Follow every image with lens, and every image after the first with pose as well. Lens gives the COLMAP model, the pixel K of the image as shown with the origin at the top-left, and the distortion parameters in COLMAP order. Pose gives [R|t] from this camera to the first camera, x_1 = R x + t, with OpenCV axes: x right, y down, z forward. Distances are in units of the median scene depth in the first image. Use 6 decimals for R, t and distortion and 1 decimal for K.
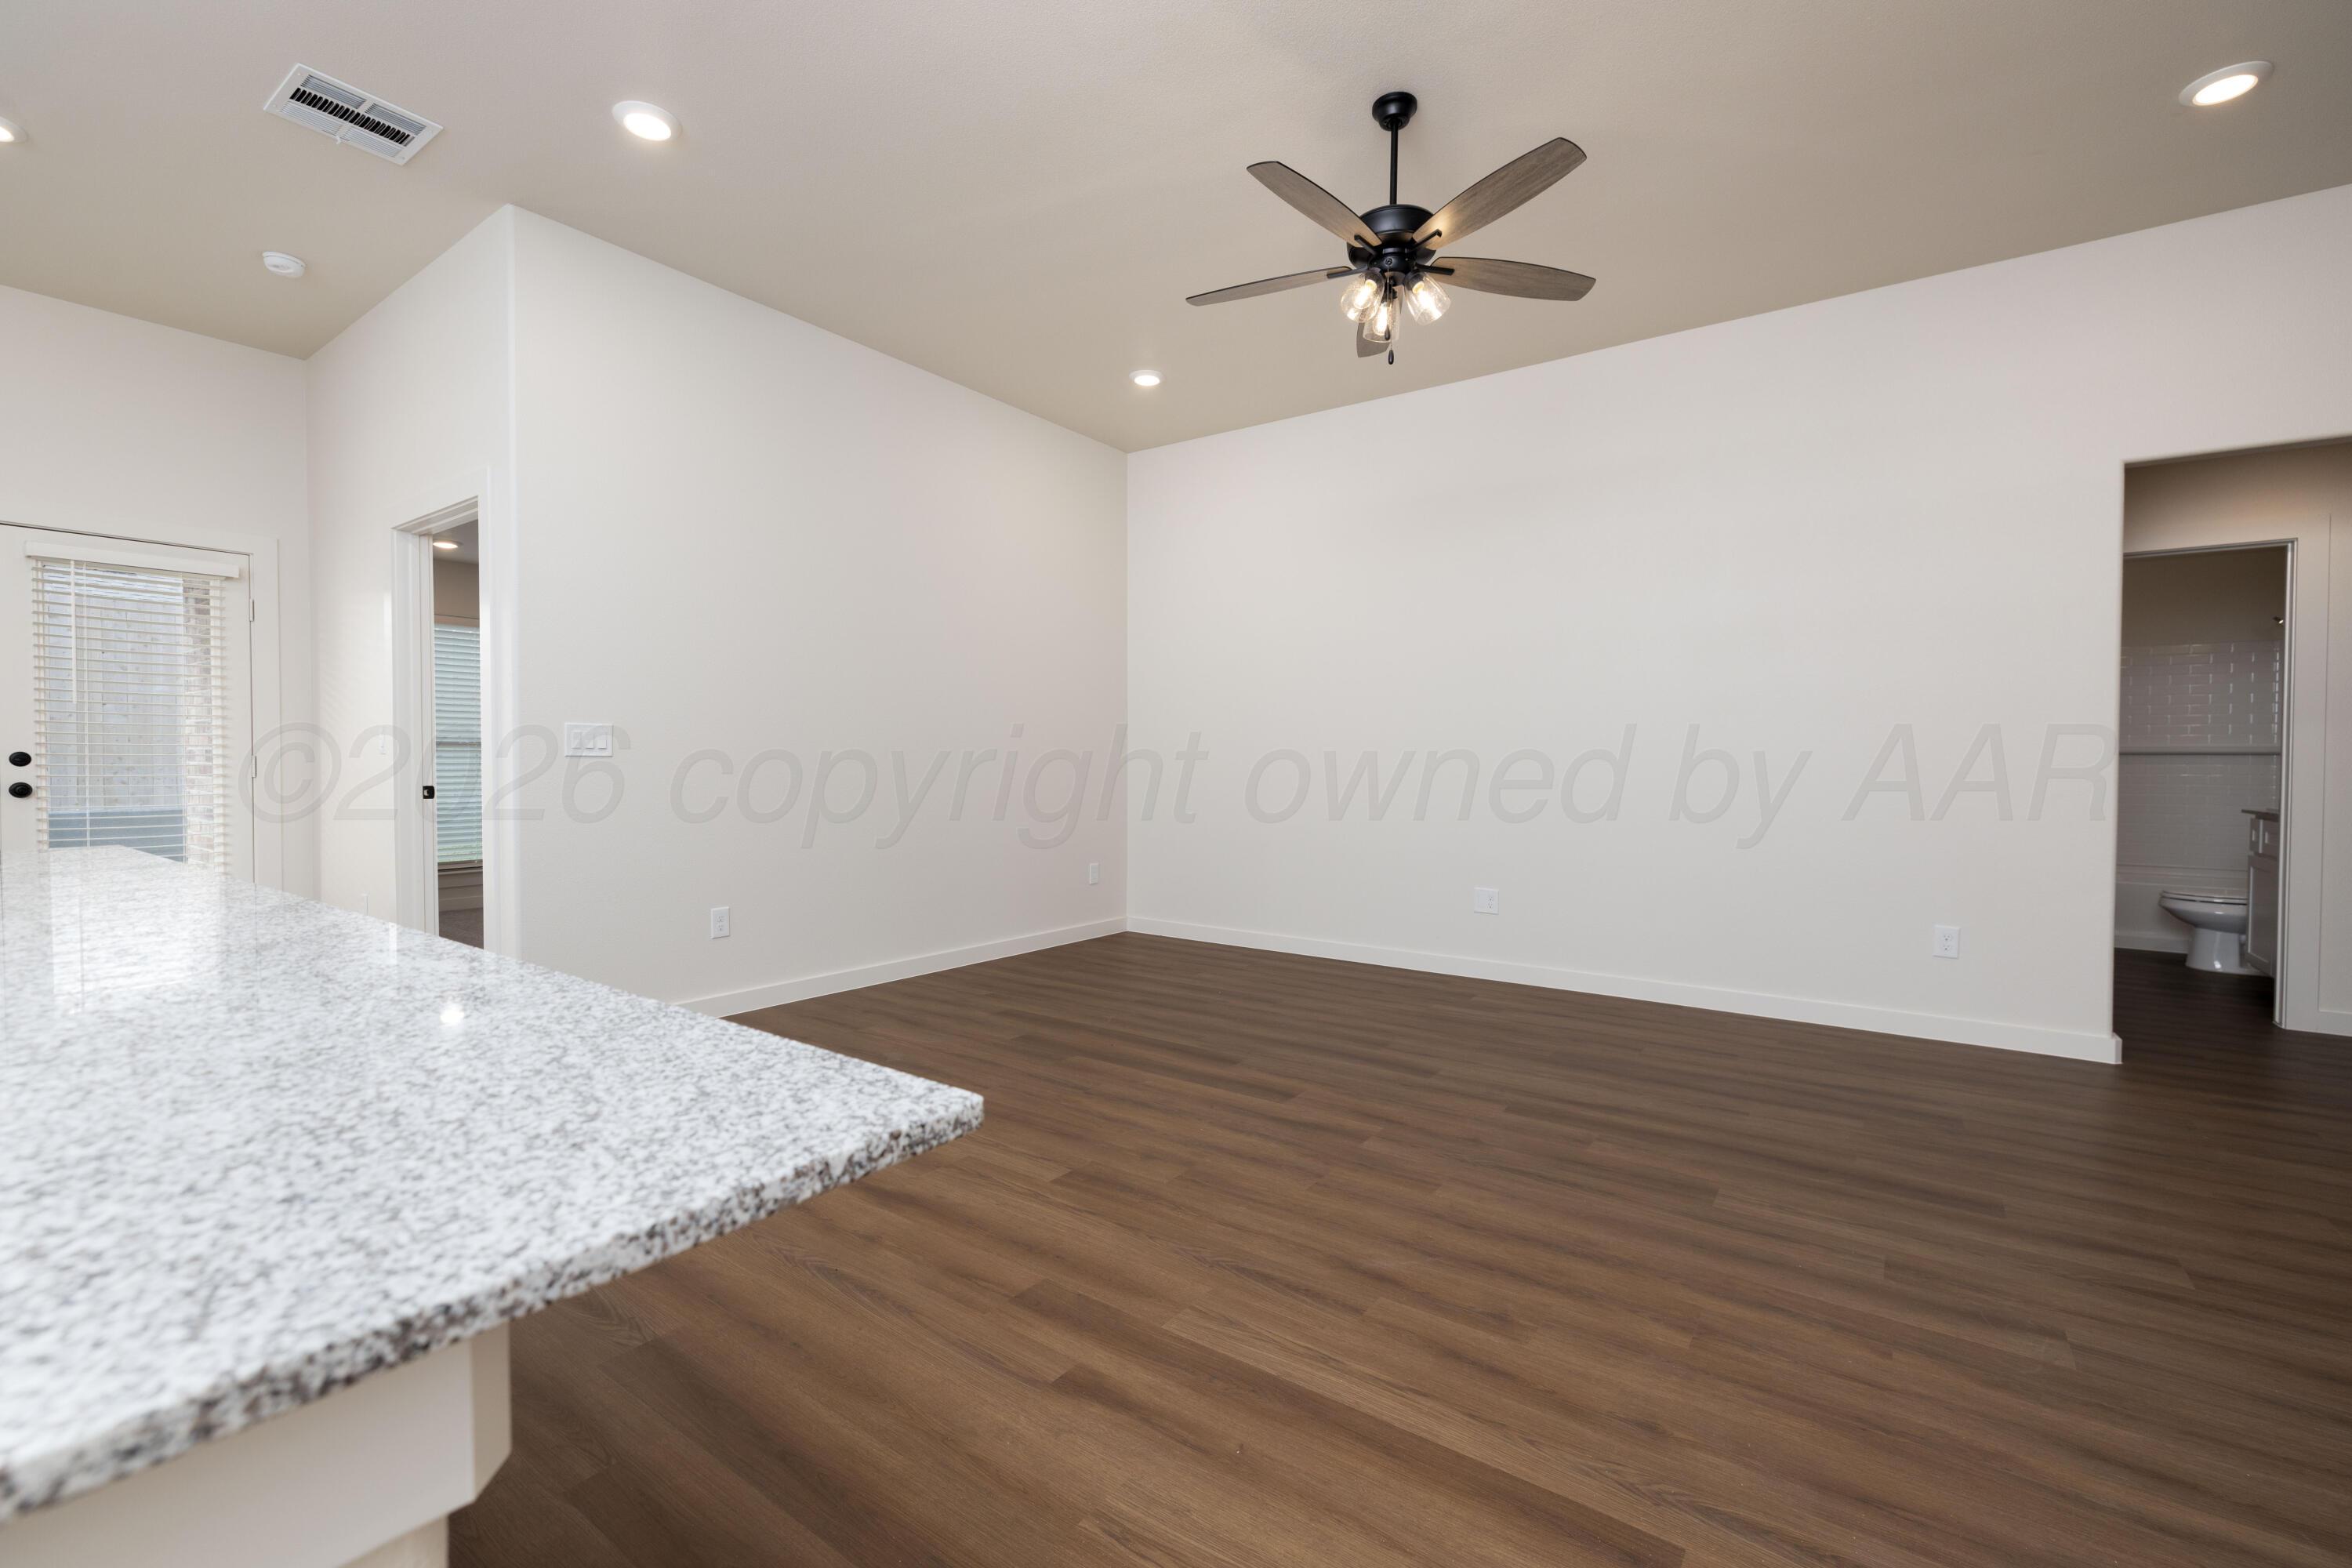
lens RADIAL K [[995.9, 0, 1169.5], [0, 995.9, 777.8], [0, 0, 1]] dist [-0.000944, 0.000184]
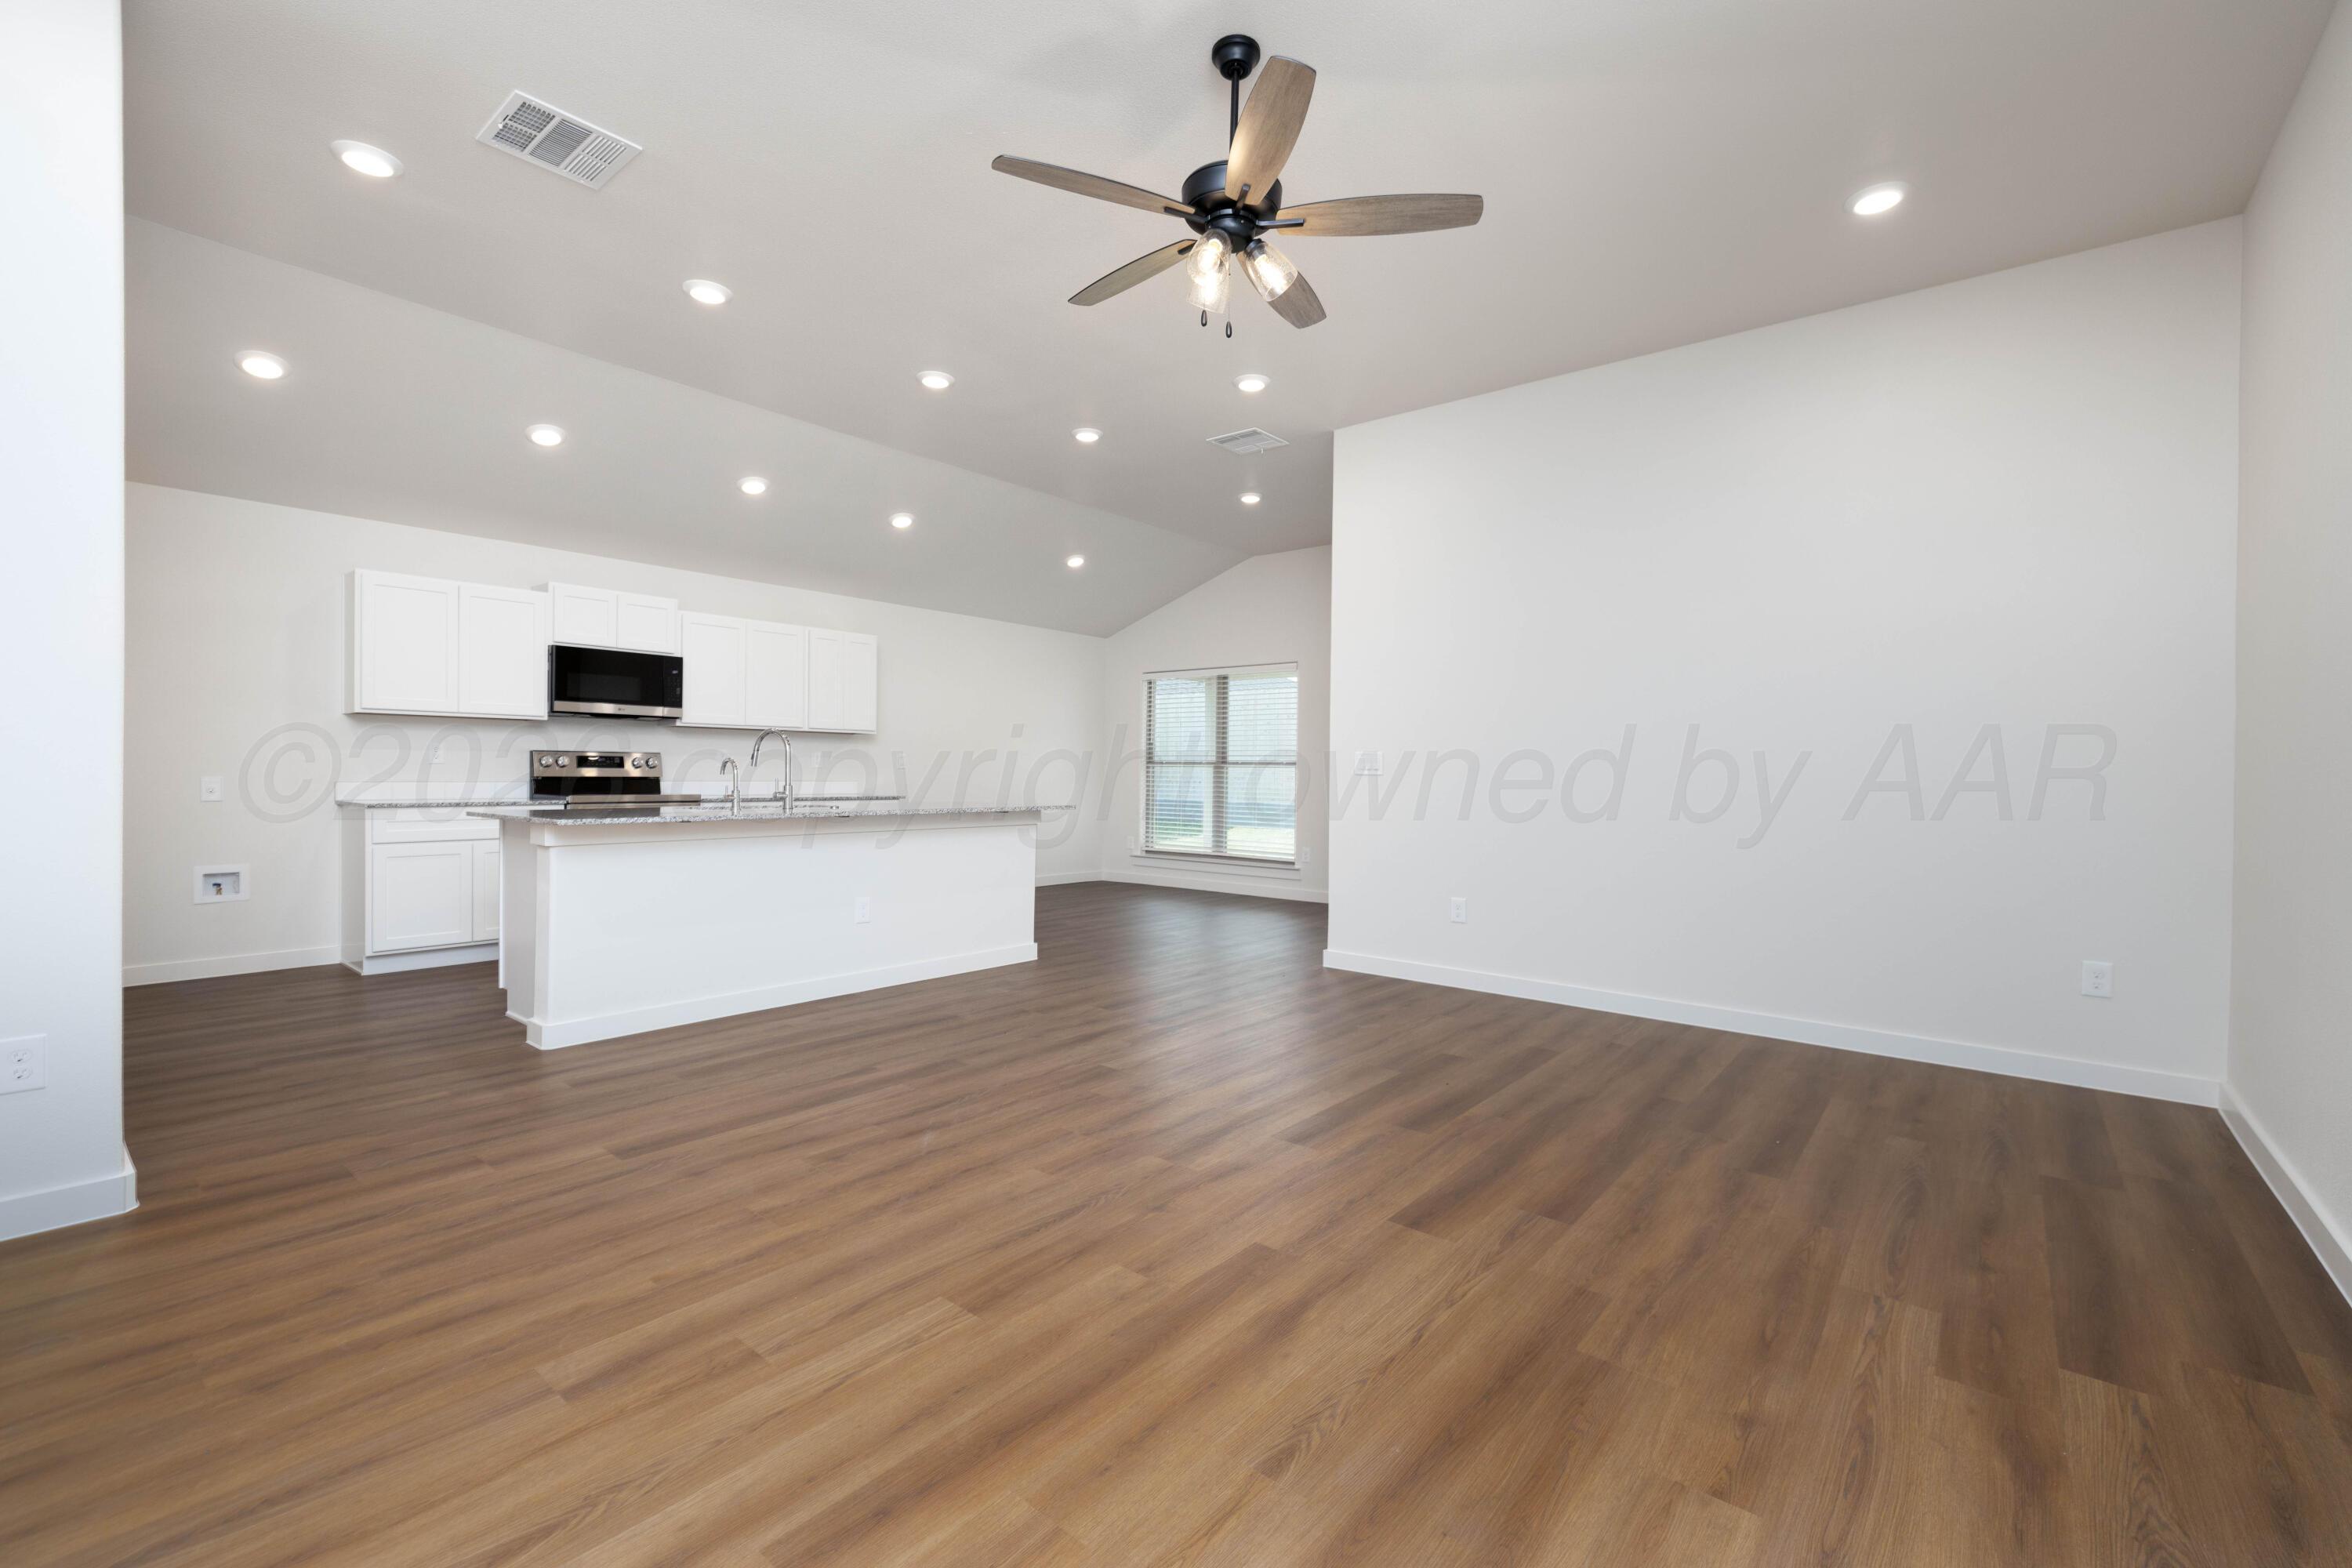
lens RADIAL K [[995.9, 0, 1169.5], [0, 995.9, 777.8], [0, 0, 1]] dist [-0.000944, 0.000184]
pose [[-0.063721, -0.000298, -0.997968, 1.601540], [-0.031377, 0.999506, 0.001705, -0.018018], [0.997474, 0.031421, -0.063699, 1.440250]]
